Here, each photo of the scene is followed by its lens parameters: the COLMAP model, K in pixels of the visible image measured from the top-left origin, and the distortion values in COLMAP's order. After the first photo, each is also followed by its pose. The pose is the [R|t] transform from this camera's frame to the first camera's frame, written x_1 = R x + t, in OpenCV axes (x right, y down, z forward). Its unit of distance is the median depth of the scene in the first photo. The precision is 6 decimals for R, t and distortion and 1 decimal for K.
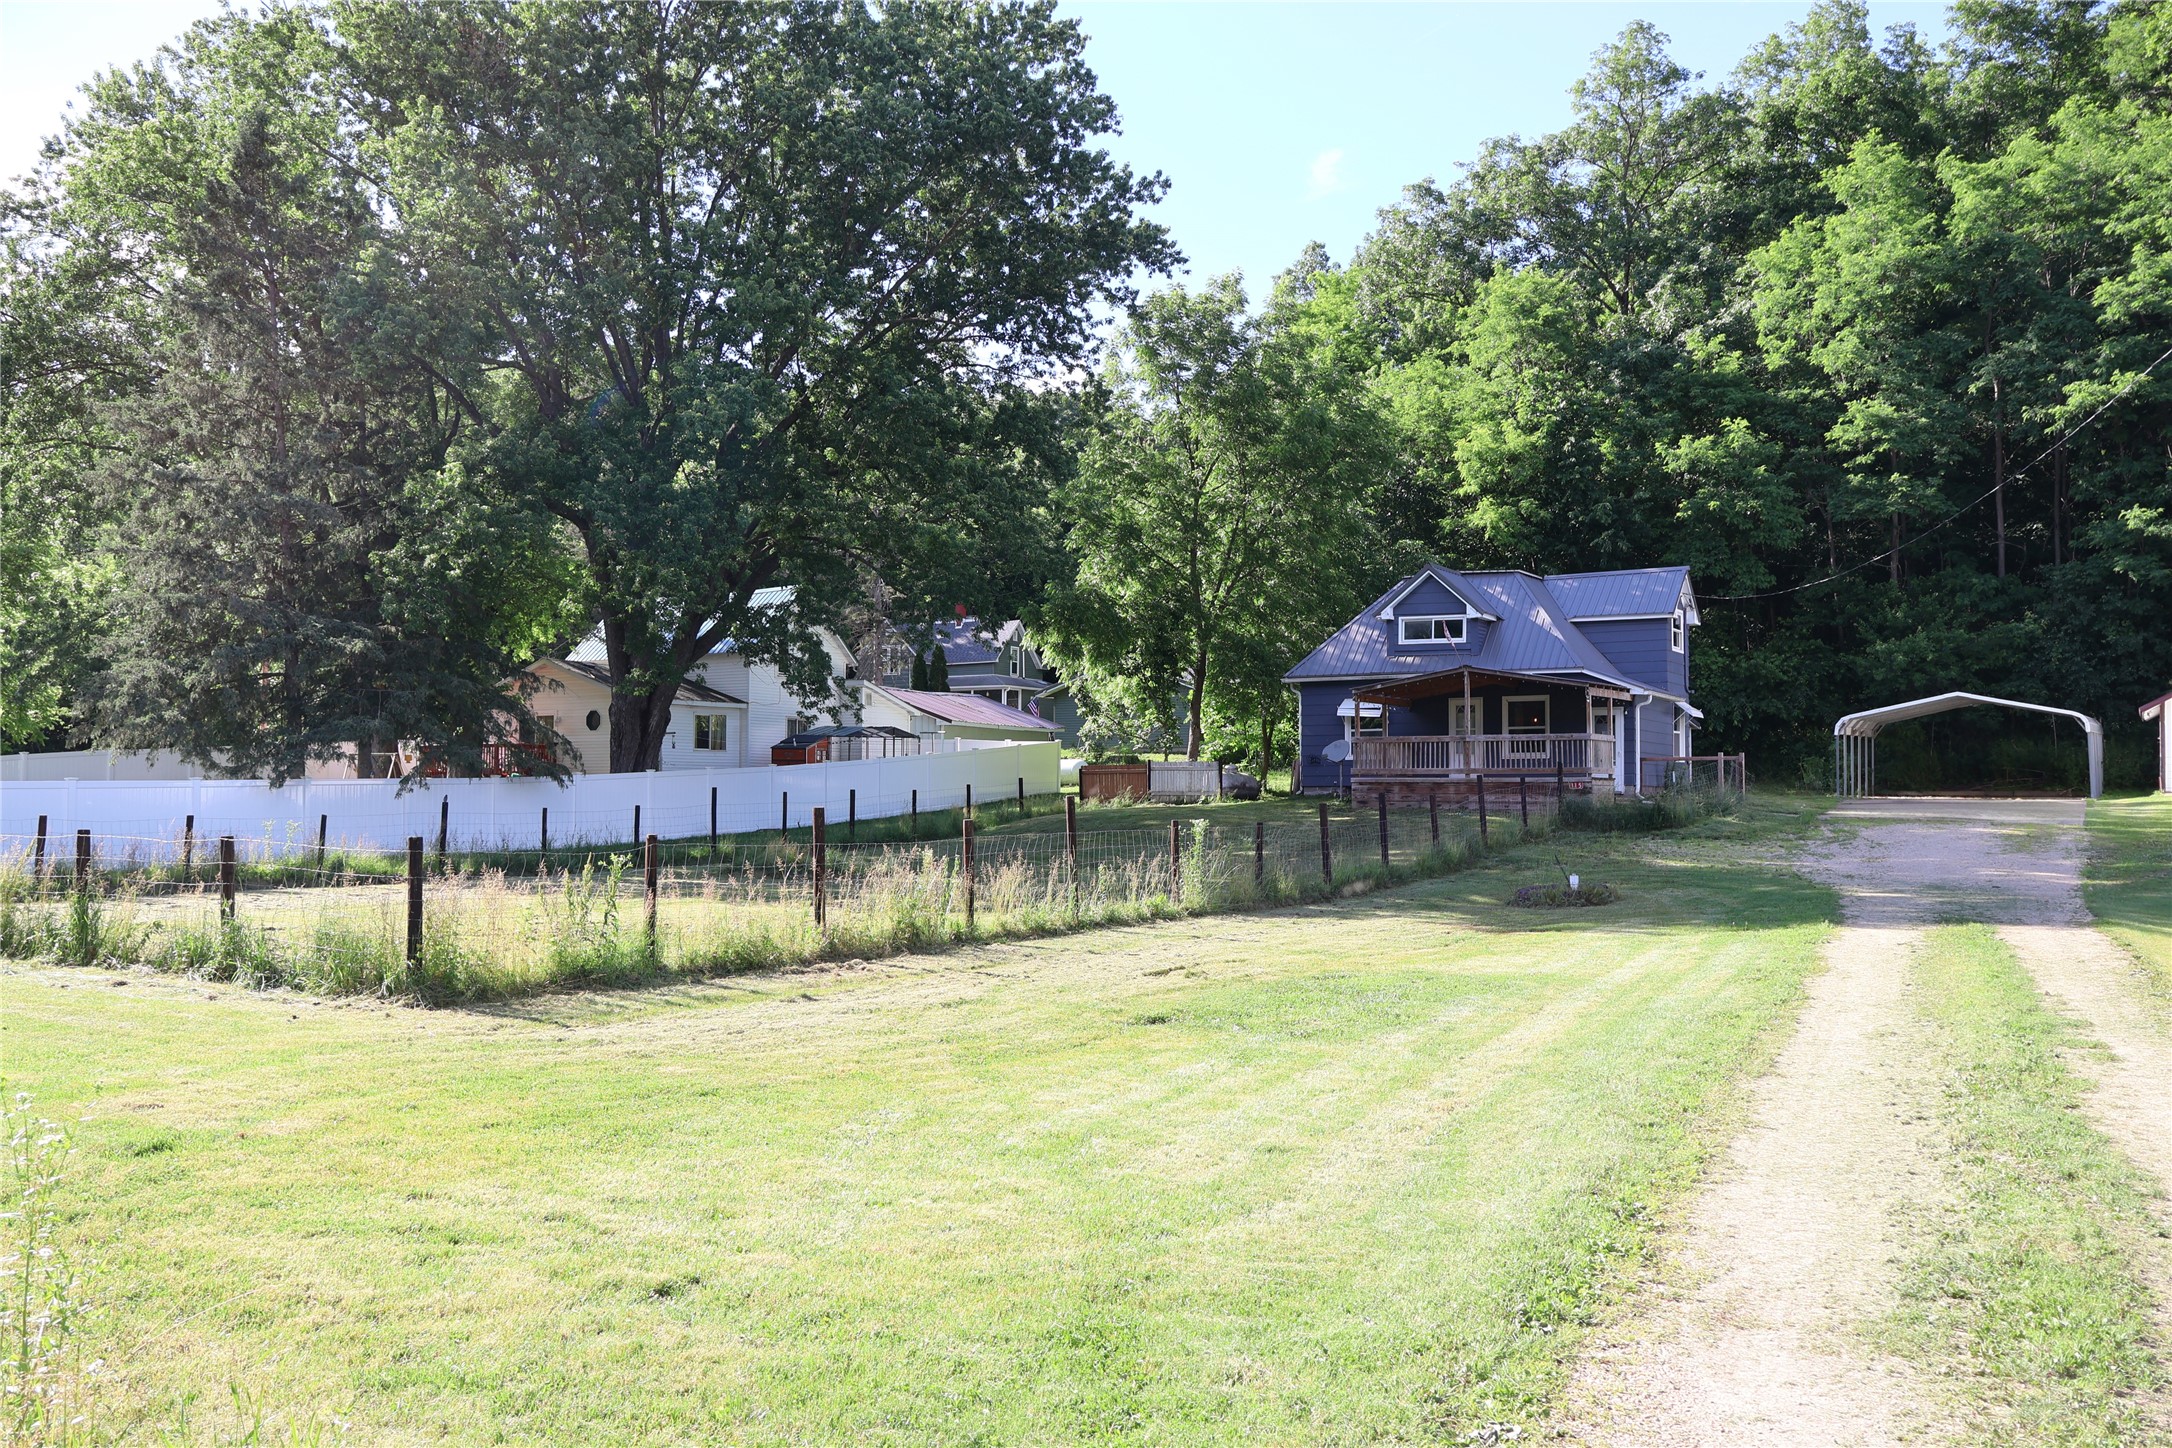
lens RADIAL K [[1708.6, 0, 1117.2], [0, 1708.6, 716.4], [0, 0, 1]] dist [-0.009153, 0.011649]
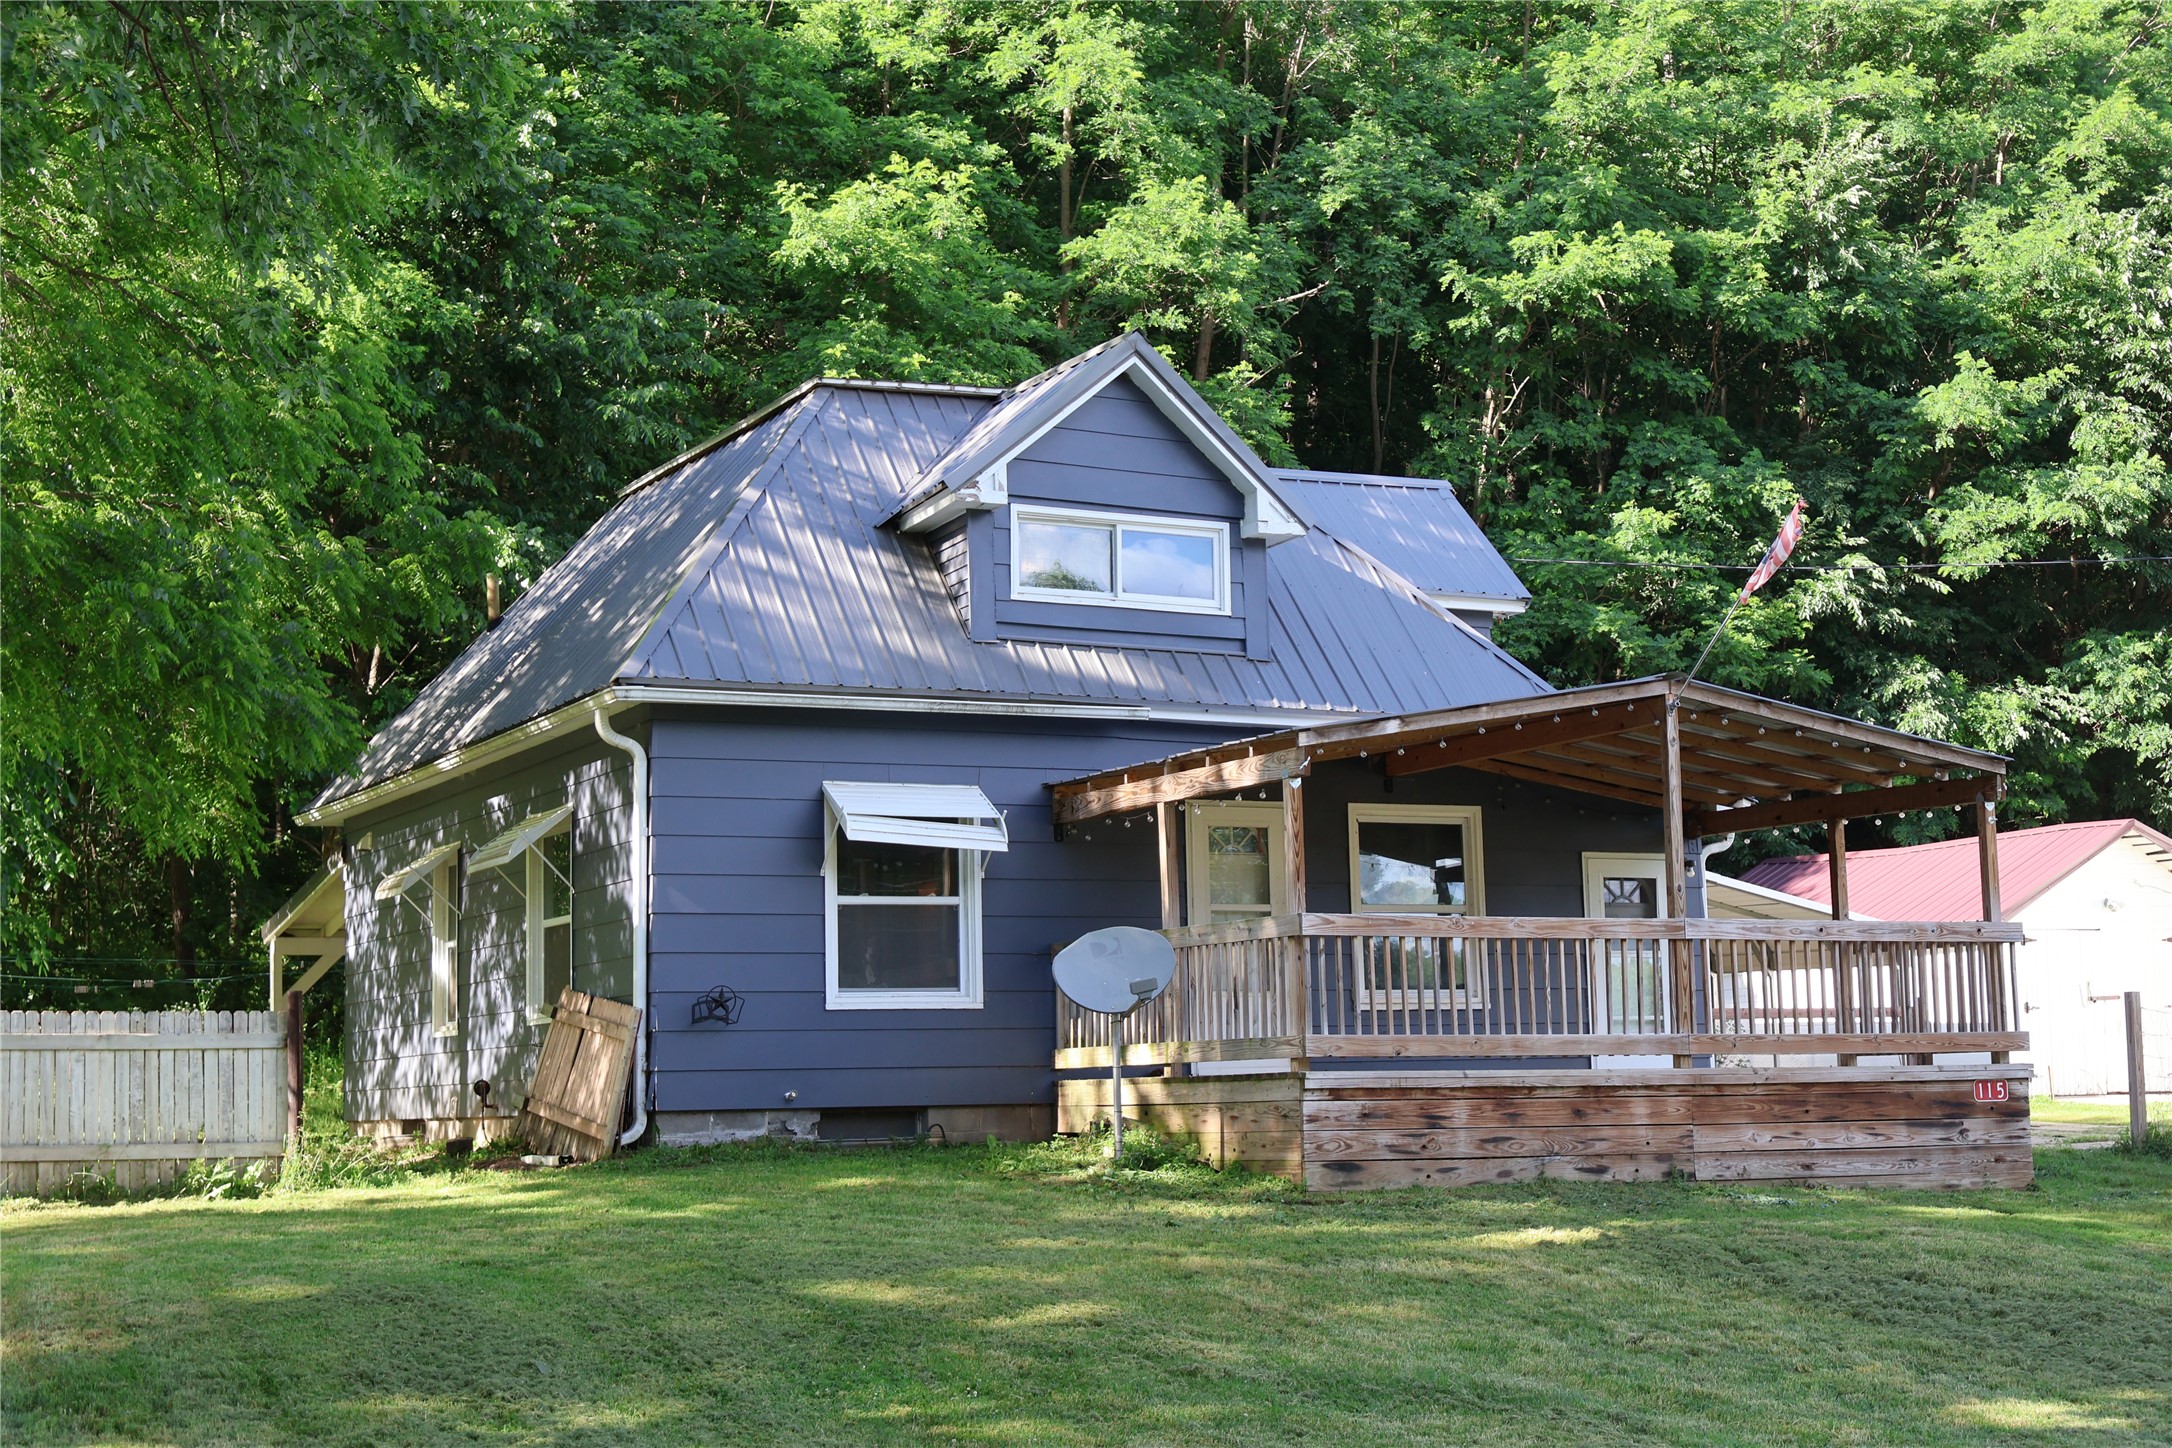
lens RADIAL K [[3167.7, 0, 991.8], [0, 3167.7, 723.9], [0, 0, 1]] dist [0.007323, -0.011429]
pose [[0.559807, 0.087487, 0.823992, -0.236579], [-0.019954, 0.995546, -0.092146, 0.023569], [-0.828383, 0.035142, 0.559059, 0.631880]]
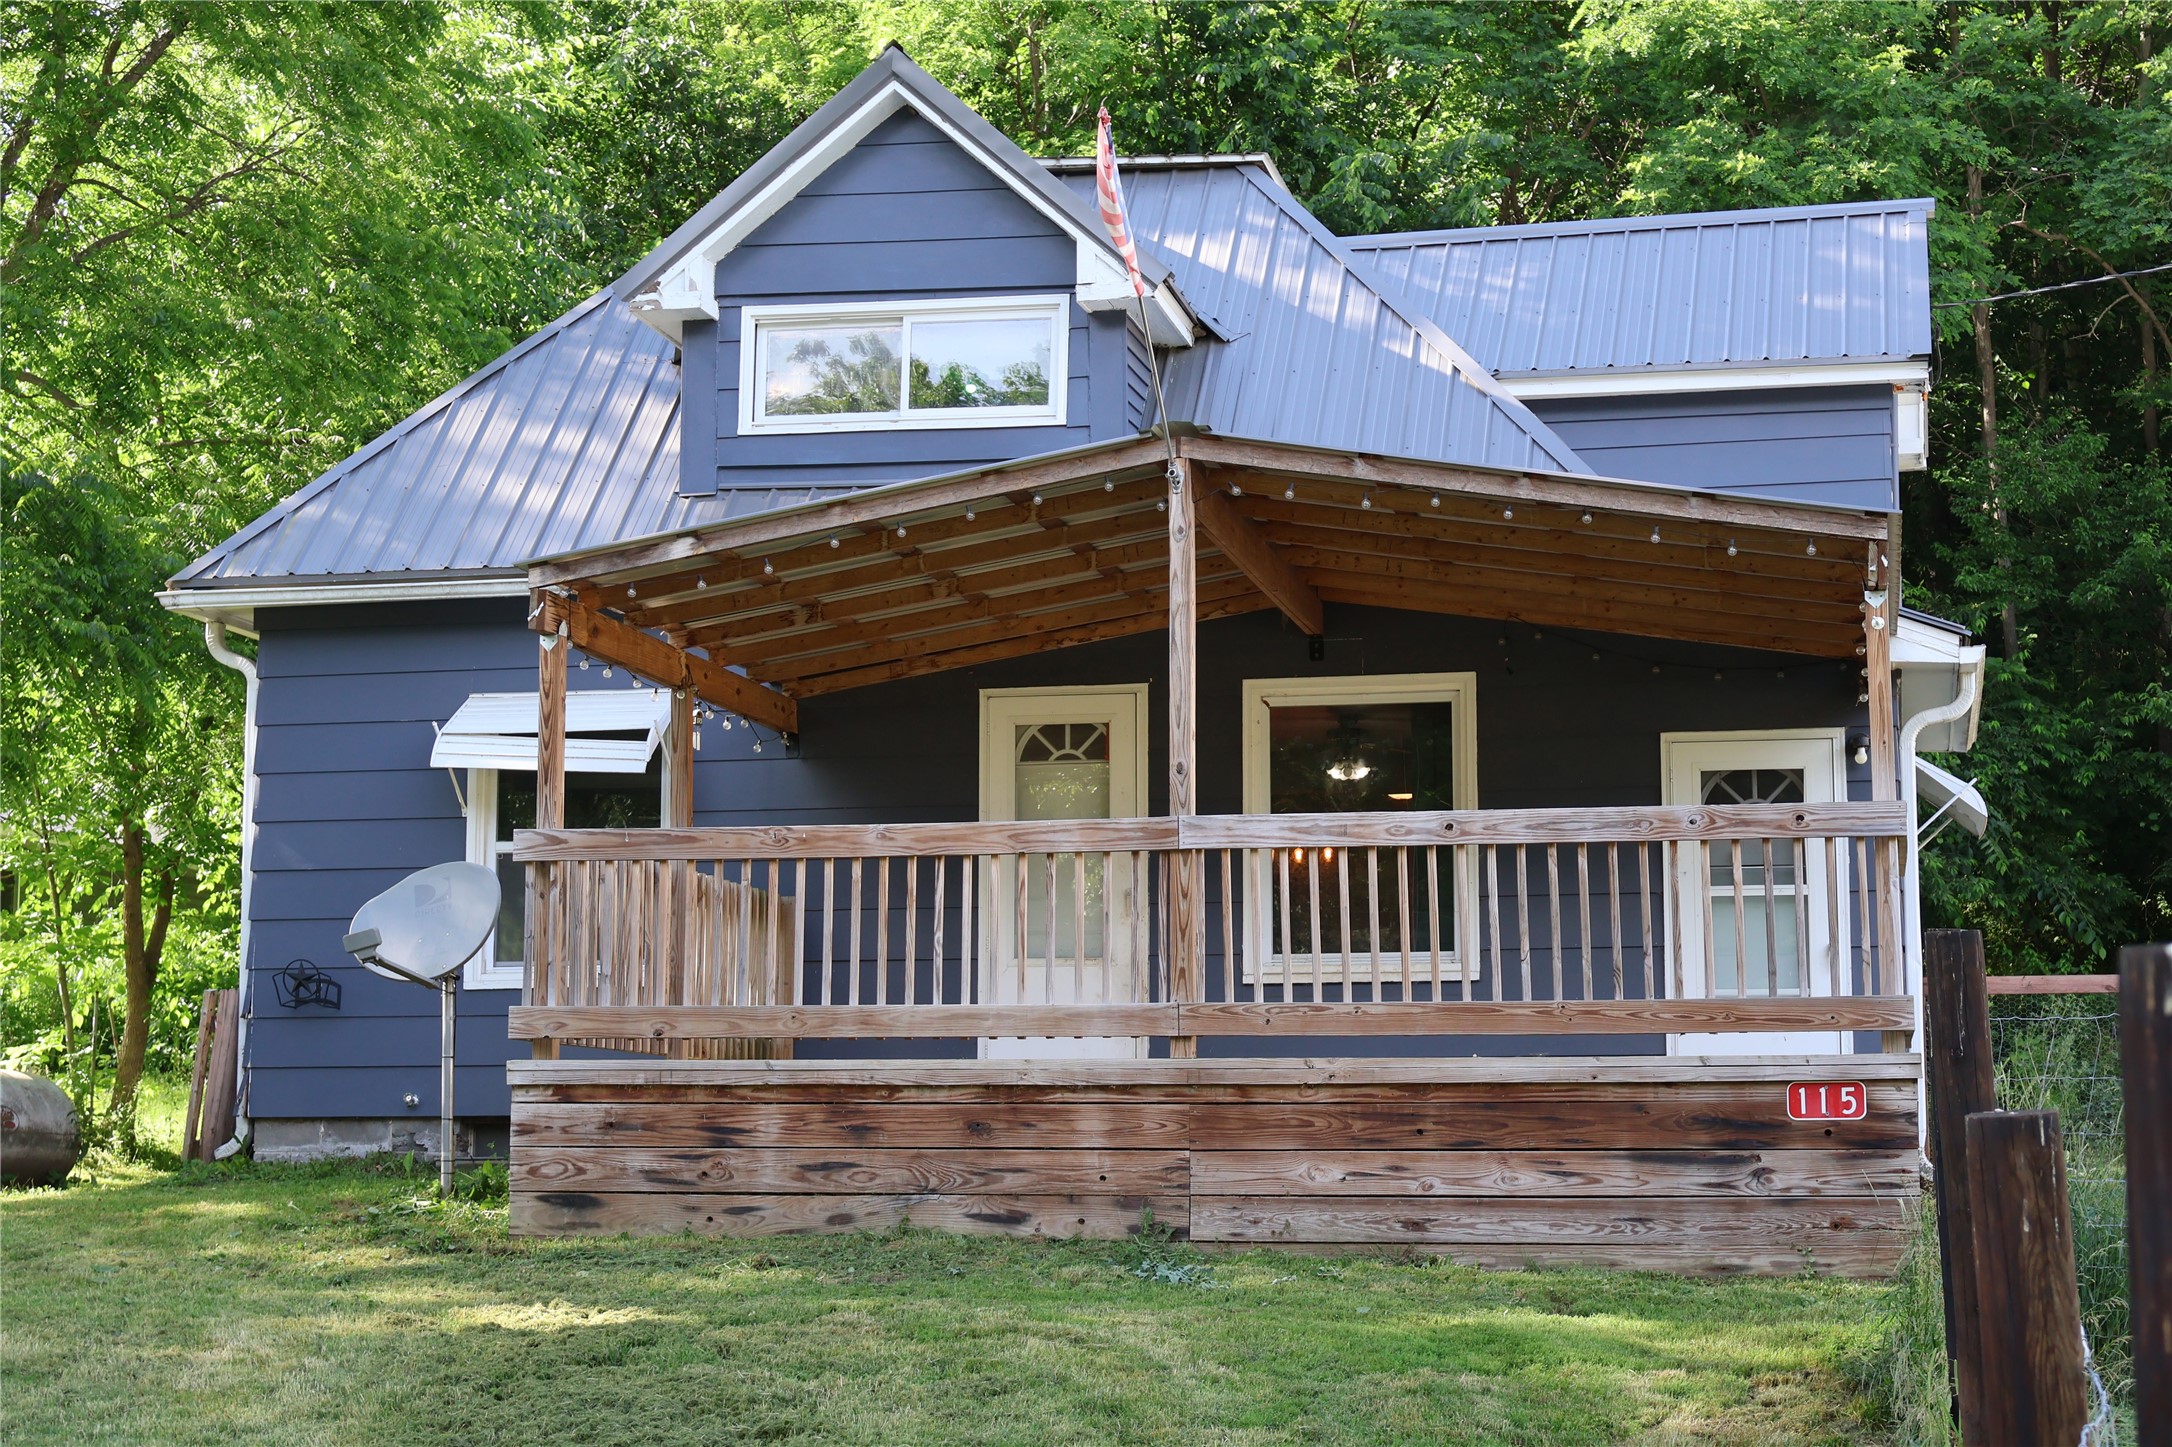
lens RADIAL K [[3387.8, 0, 1049.7], [0, 3387.8, 721.3], [0, 0, 1]] dist [0.004020, -0.020795]
pose [[0.949666, 0.041718, 0.310473, 0.065444], [-0.014562, 0.995900, -0.089278, 0.025902], [-0.312925, 0.080263, 0.946380, 0.531907]]
